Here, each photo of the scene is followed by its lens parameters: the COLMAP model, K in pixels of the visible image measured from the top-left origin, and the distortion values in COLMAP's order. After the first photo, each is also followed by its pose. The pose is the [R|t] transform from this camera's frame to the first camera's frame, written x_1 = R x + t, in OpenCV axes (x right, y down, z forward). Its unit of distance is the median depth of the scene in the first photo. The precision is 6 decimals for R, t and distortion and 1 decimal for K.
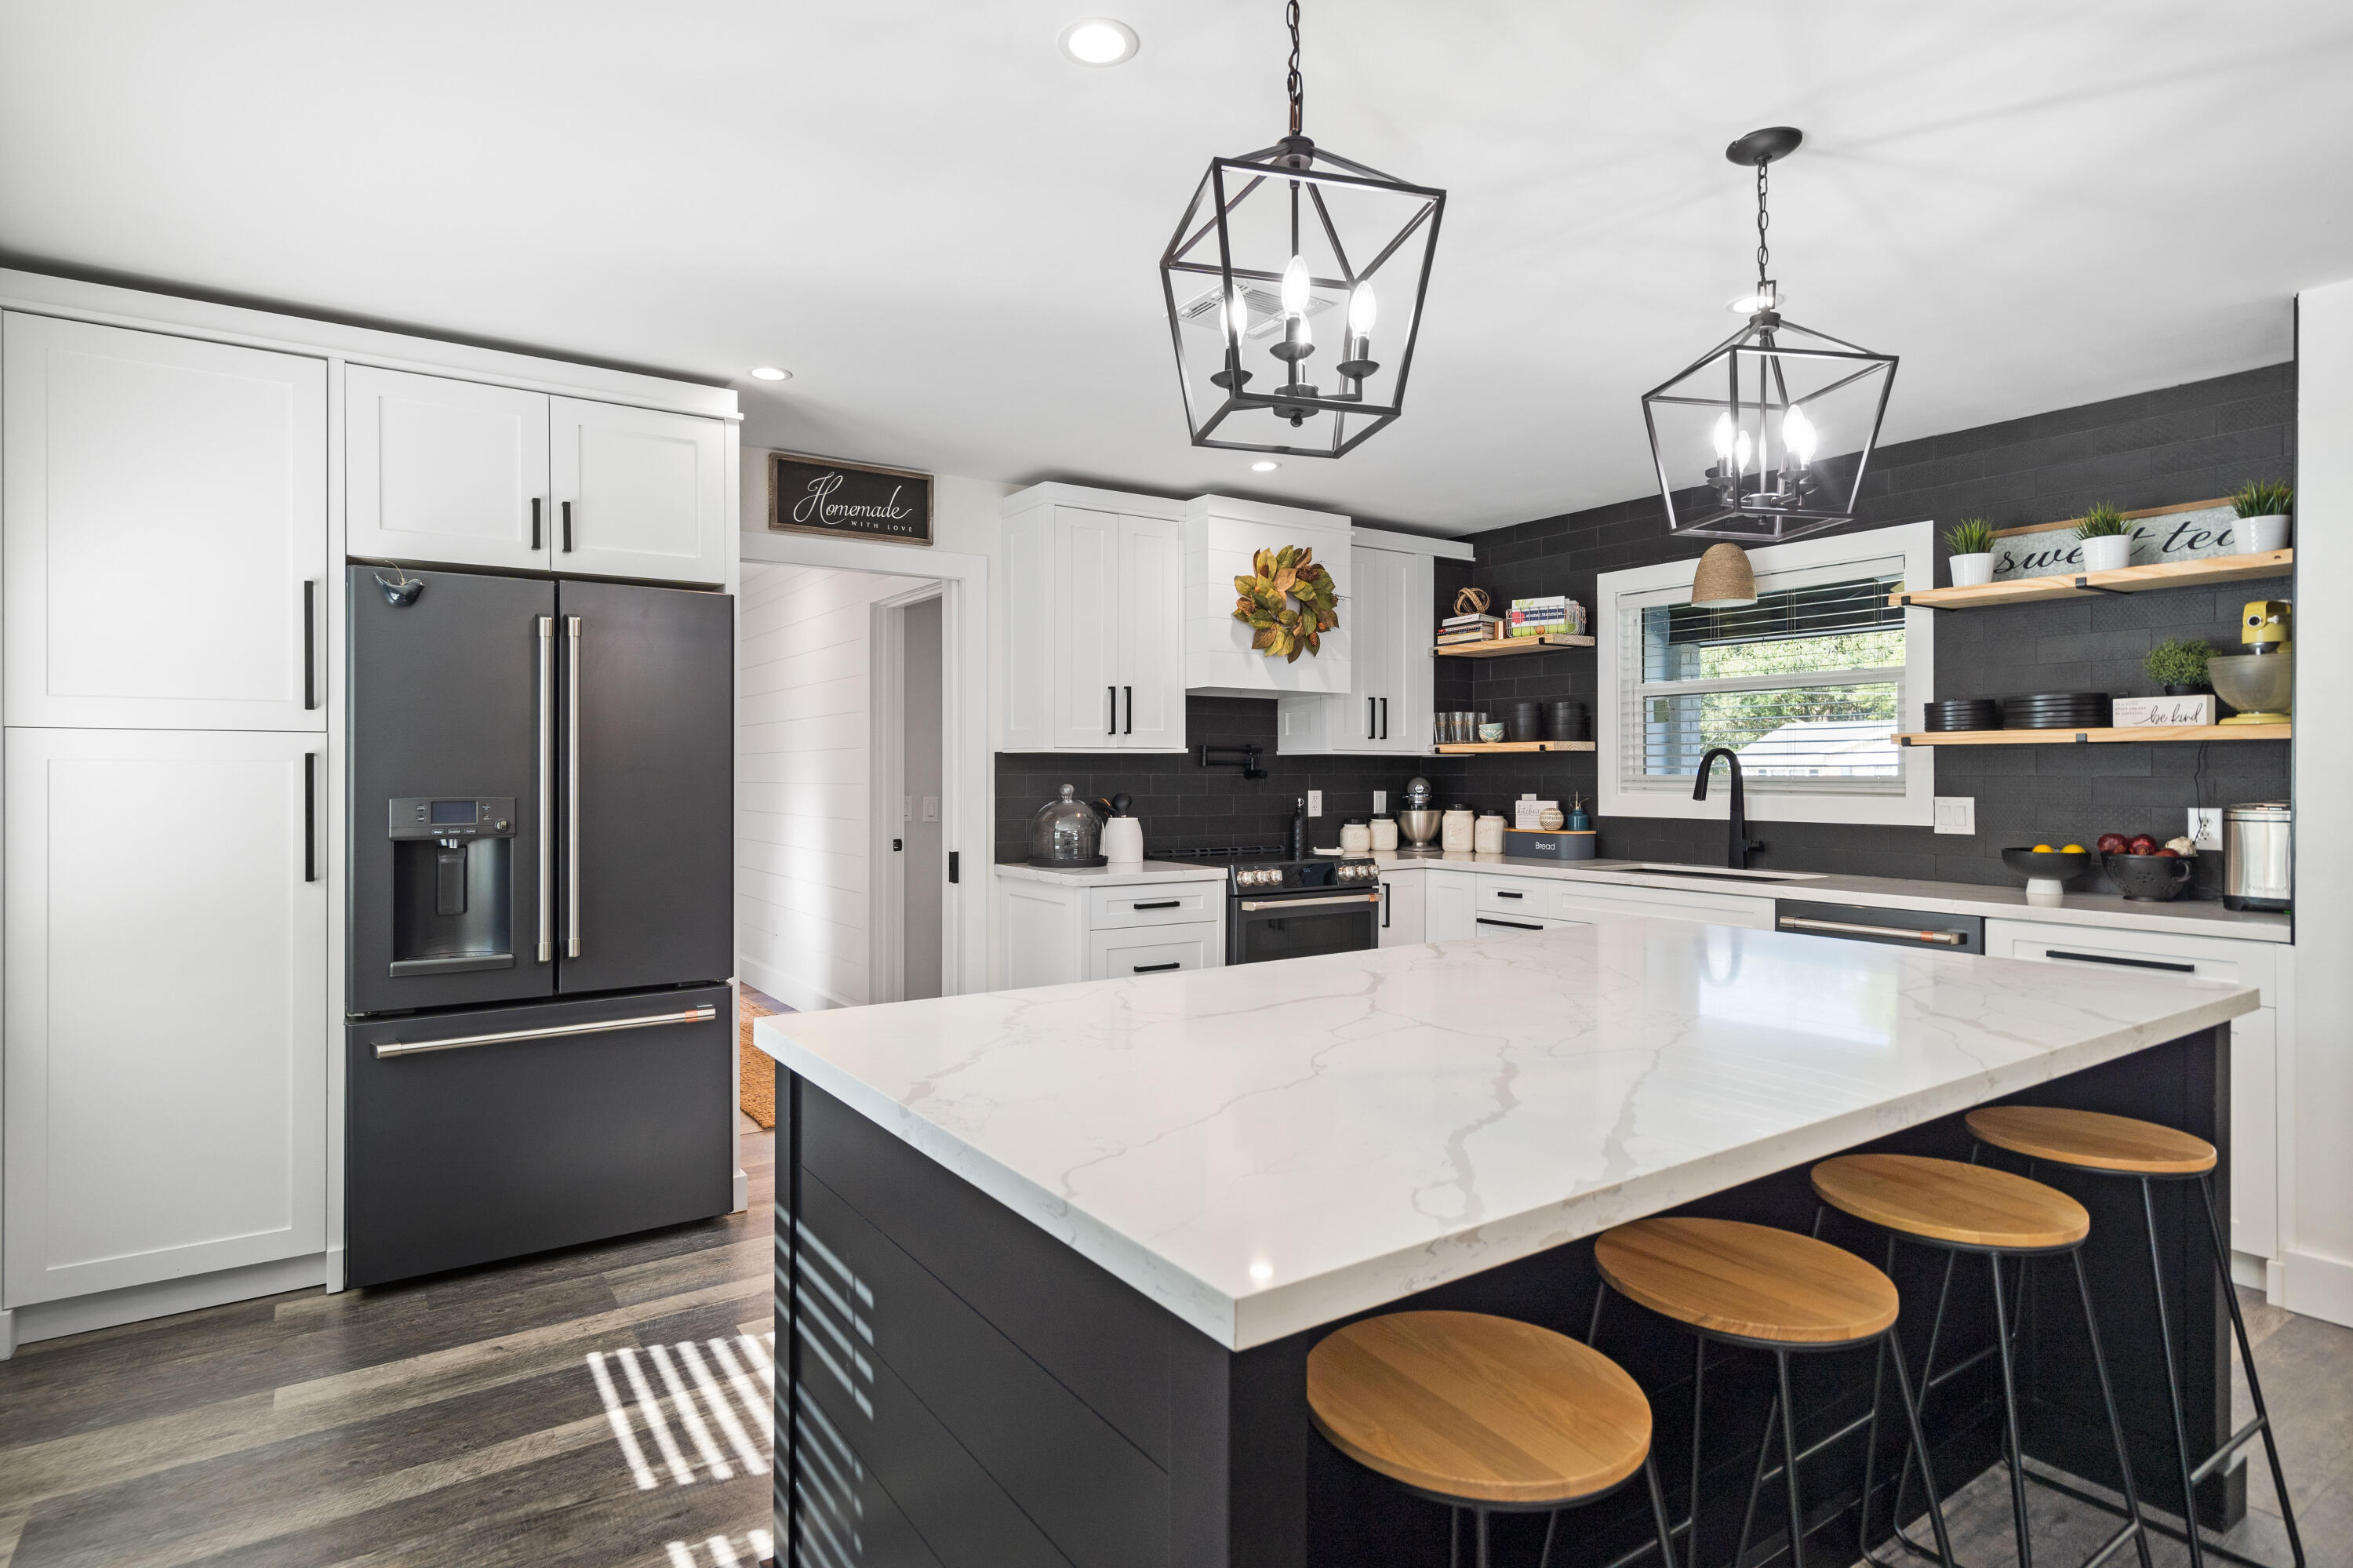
lens RADIAL K [[1220.5, 0, 1164.5], [0, 1220.5, 772.3], [0, 0, 1]] dist [0.002716, 0.000940]
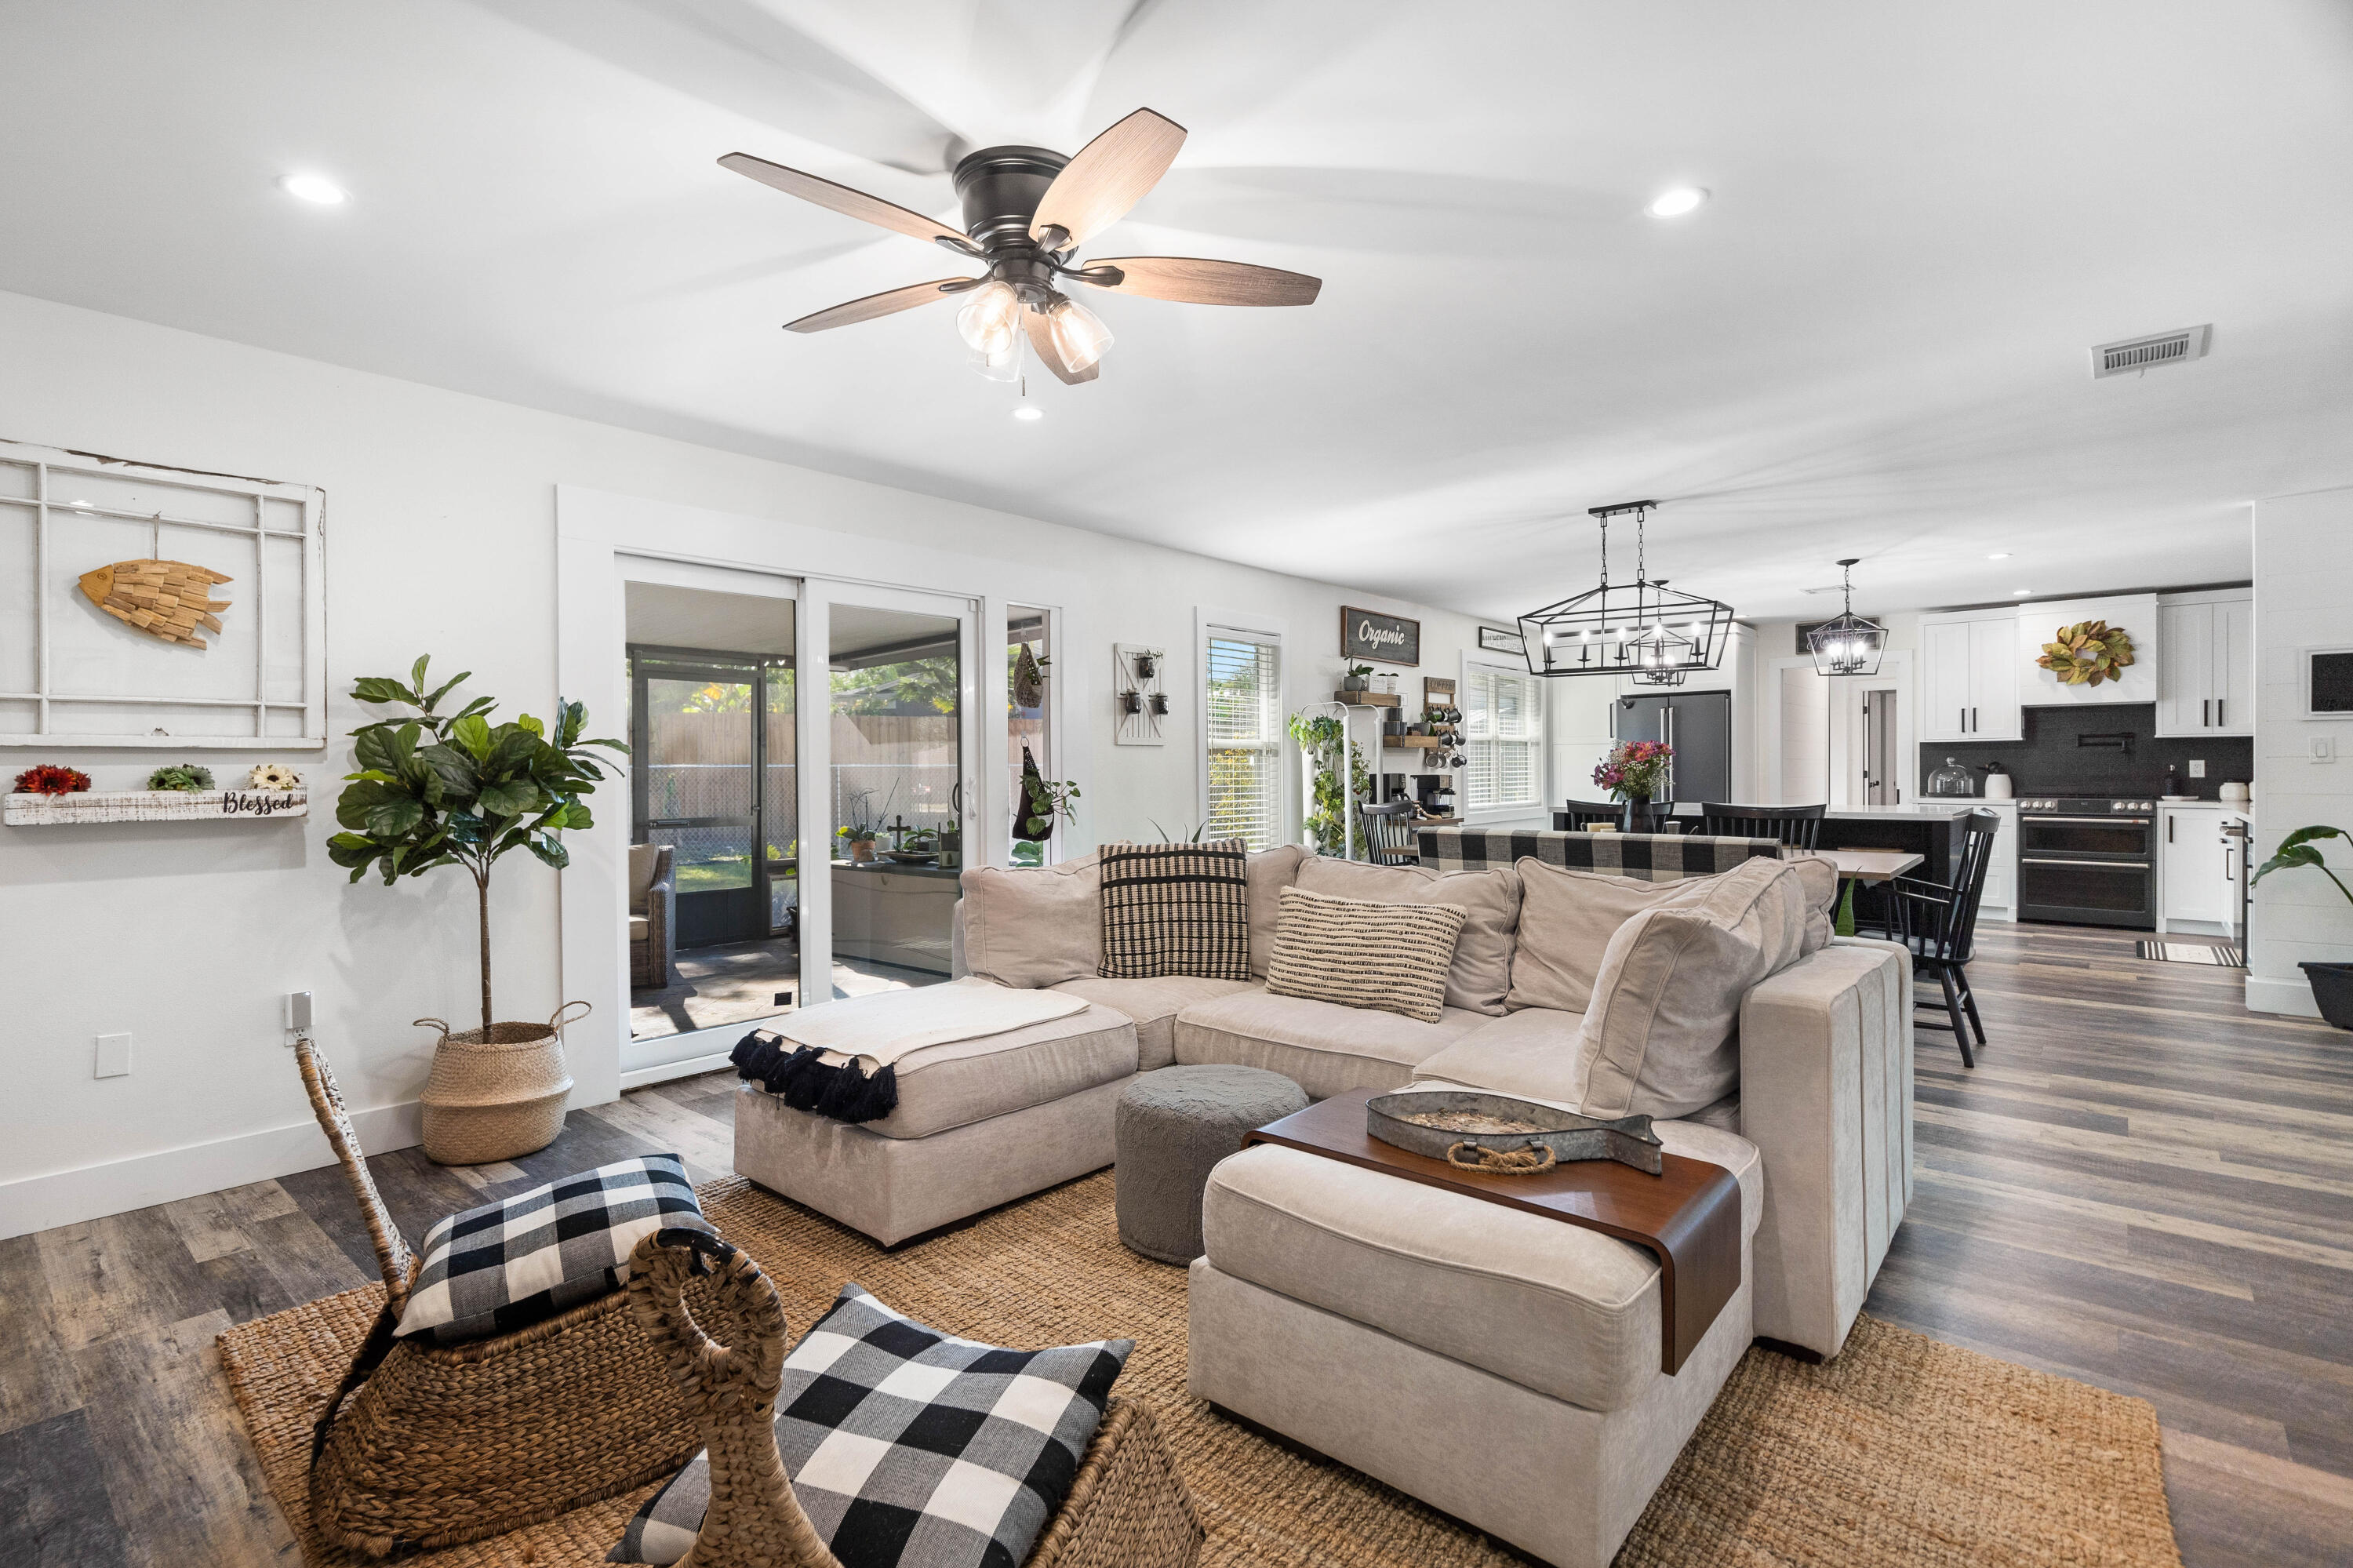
lens RADIAL K [[1090.5, 0, 1153.2], [0, 1090.5, 776.1], [0, 0, 1]] dist [-0.001775, 0.000405]
pose [[0.248963, 0.005356, -0.968498, 1.322568], [0.006803, 0.999950, 0.007278, 0.018796], [0.968489, -0.008401, 0.248914, -0.723380]]
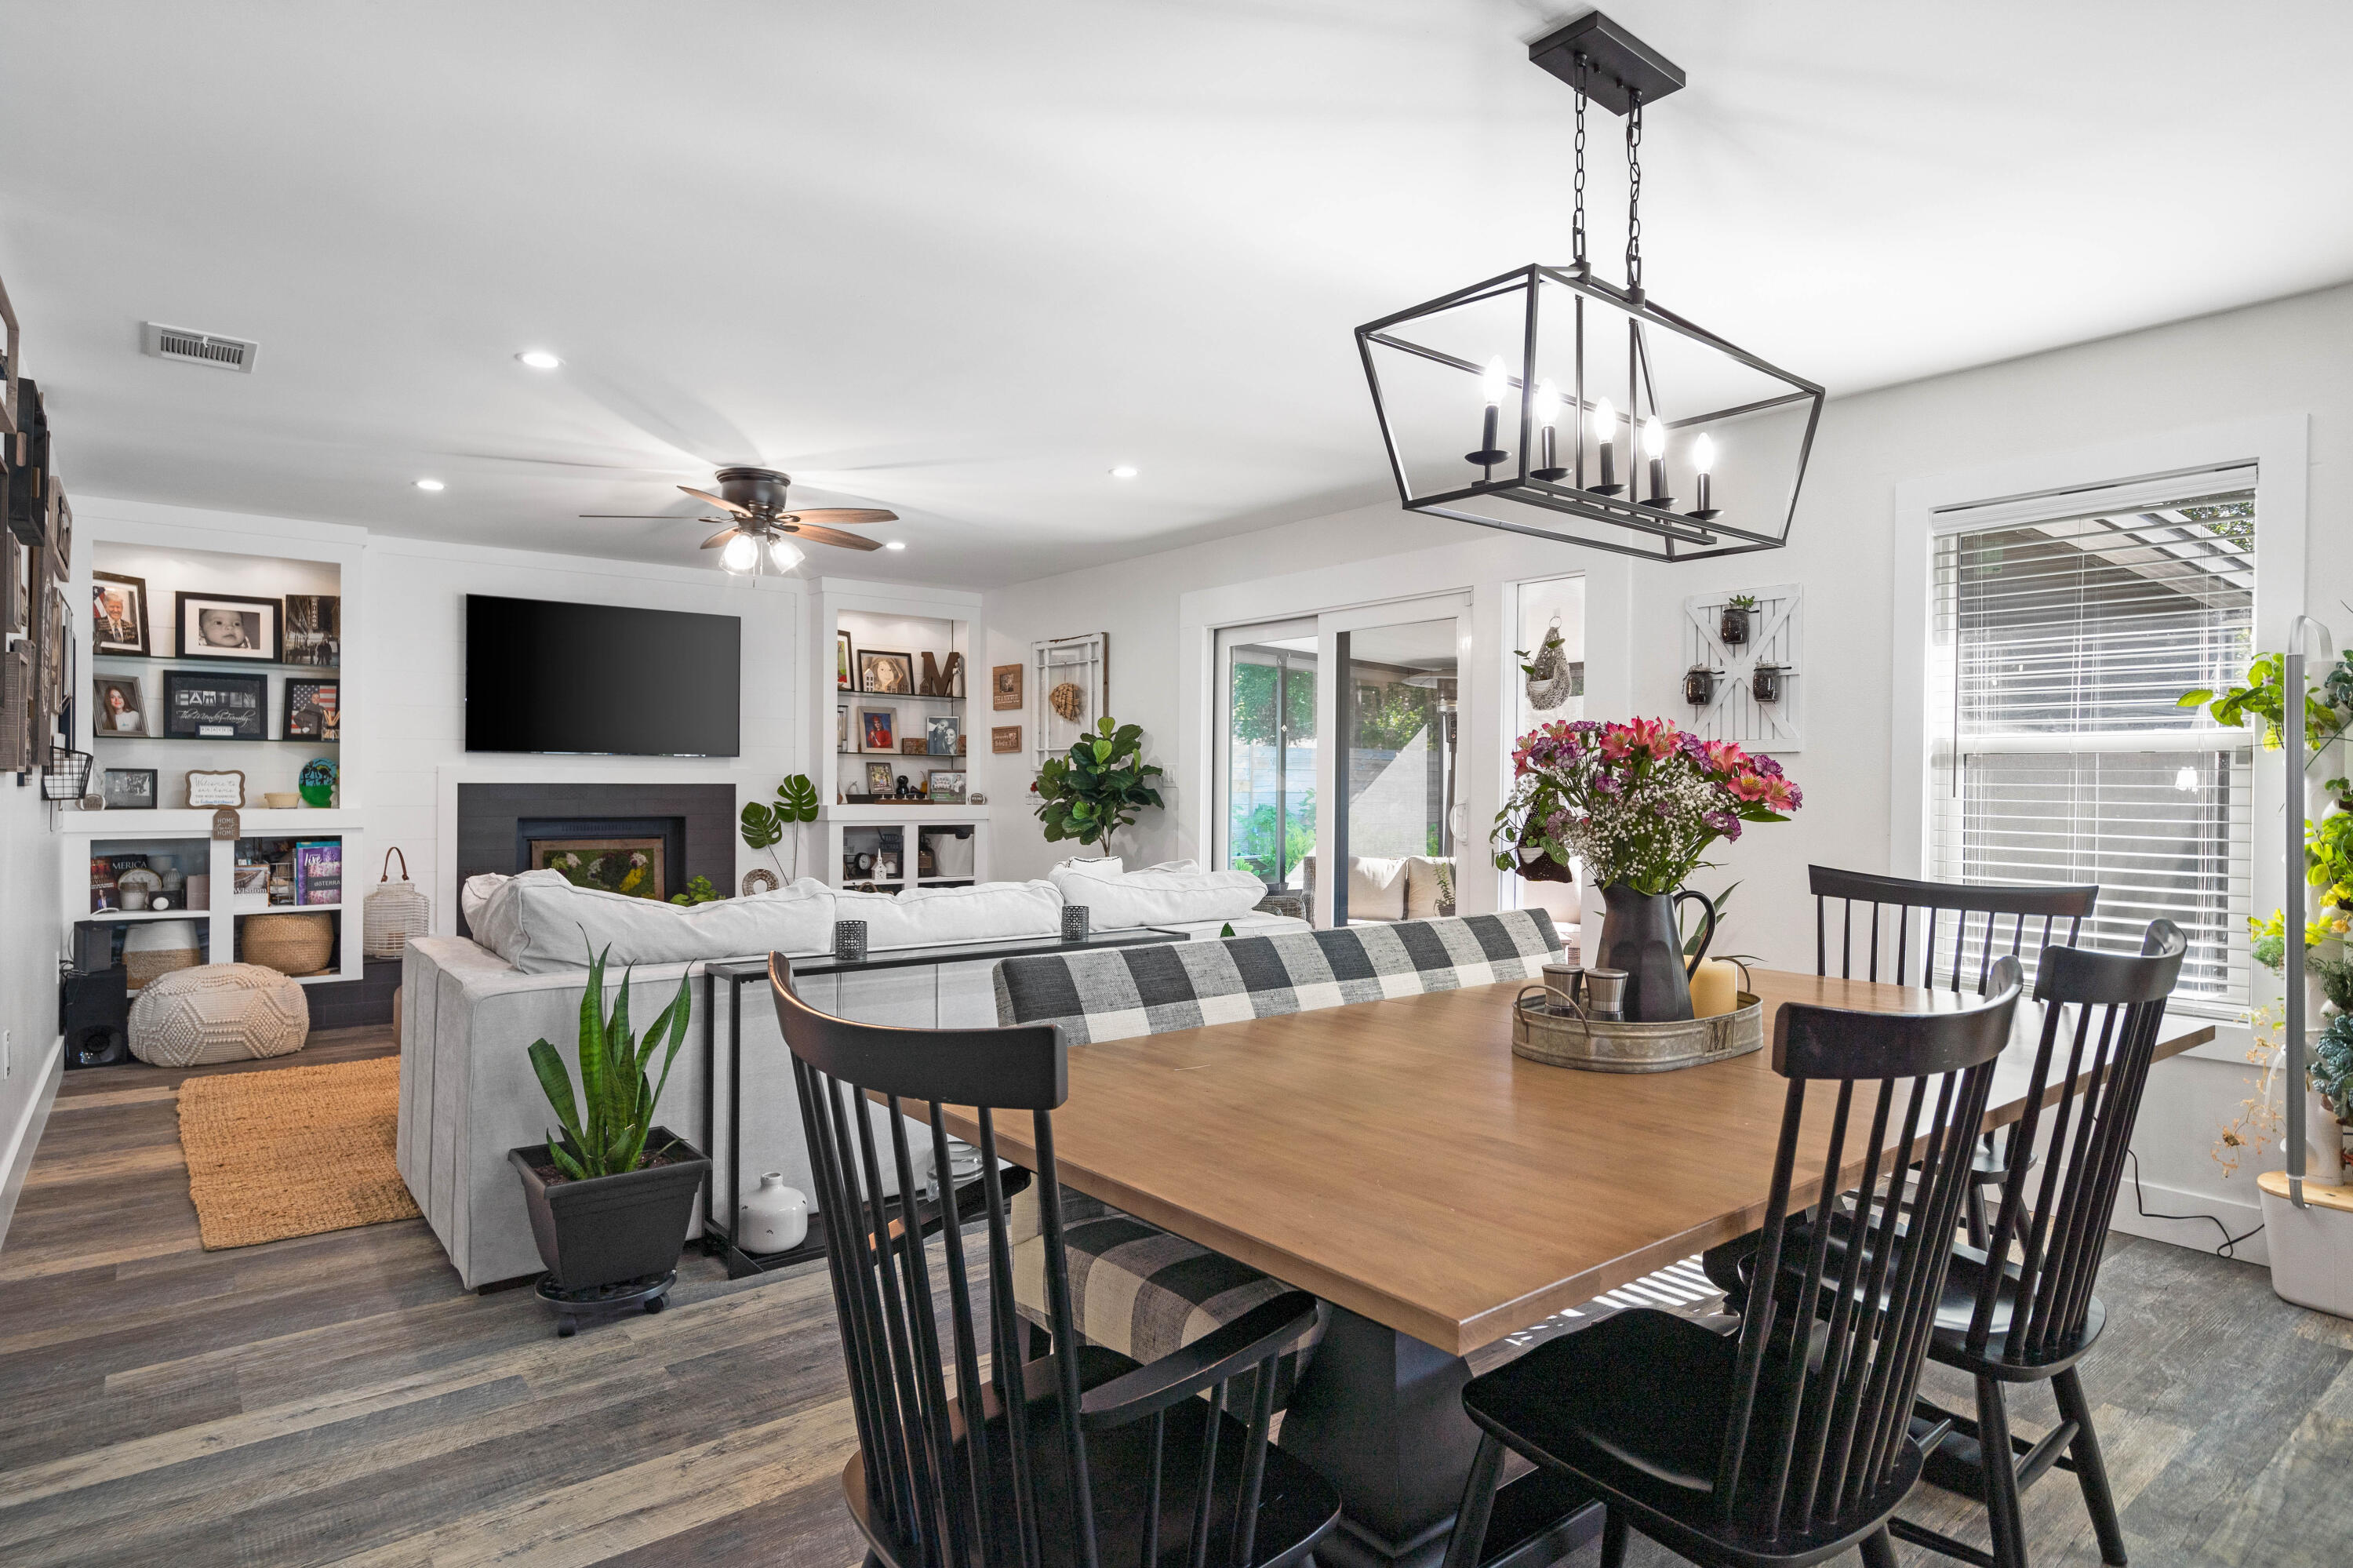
lens RADIAL K [[1278.2, 0, 1165.2], [0, 1278.2, 798.8], [0, 0, 1]] dist [0.002998, -0.000031]
pose [[-0.997343, -0.006918, -0.072524, 0.587801], [-0.007803, 0.999898, 0.011930, 0.017049], [0.072434, 0.012464, -0.997295, 0.415962]]
